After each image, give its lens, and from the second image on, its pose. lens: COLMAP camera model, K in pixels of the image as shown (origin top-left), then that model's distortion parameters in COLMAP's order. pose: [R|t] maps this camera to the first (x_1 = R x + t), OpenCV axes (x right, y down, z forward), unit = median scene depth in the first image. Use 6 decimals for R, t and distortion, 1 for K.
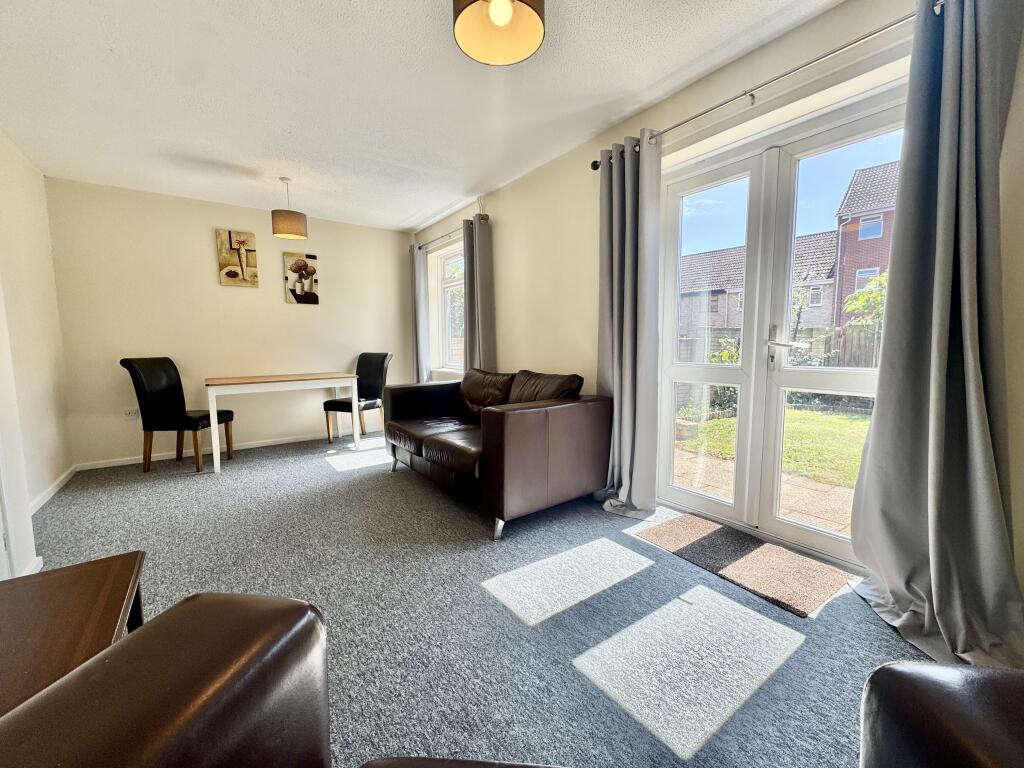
lens RADIAL K [[411.3, 0, 511.1], [0, 411.3, 382.8], [0, 0, 1]] dist [-0.001819, -0.000035]
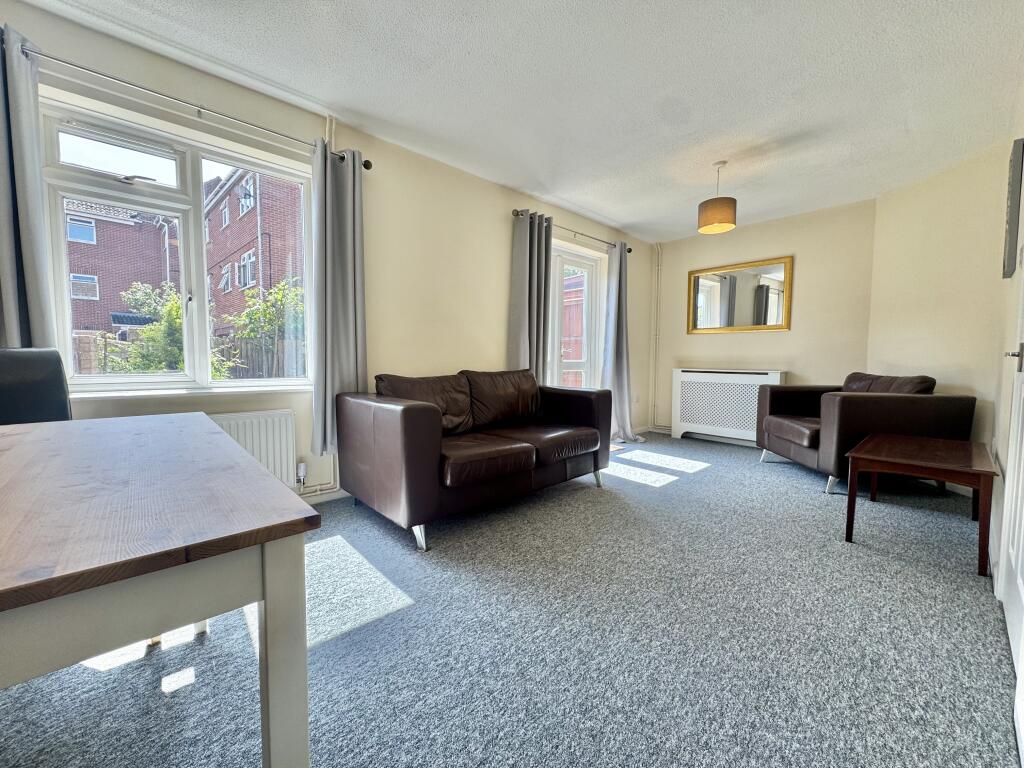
lens RADIAL K [[411.3, 0, 511.0], [0, 411.3, 386.3], [0, 0, 1]] dist [-0.001819, -0.000035]
pose [[-0.110712, -0.058344, 0.992138, -0.935637], [0.086936, 0.993880, 0.068148, -0.050456], [-0.990043, 0.093797, -0.104962, 0.979768]]
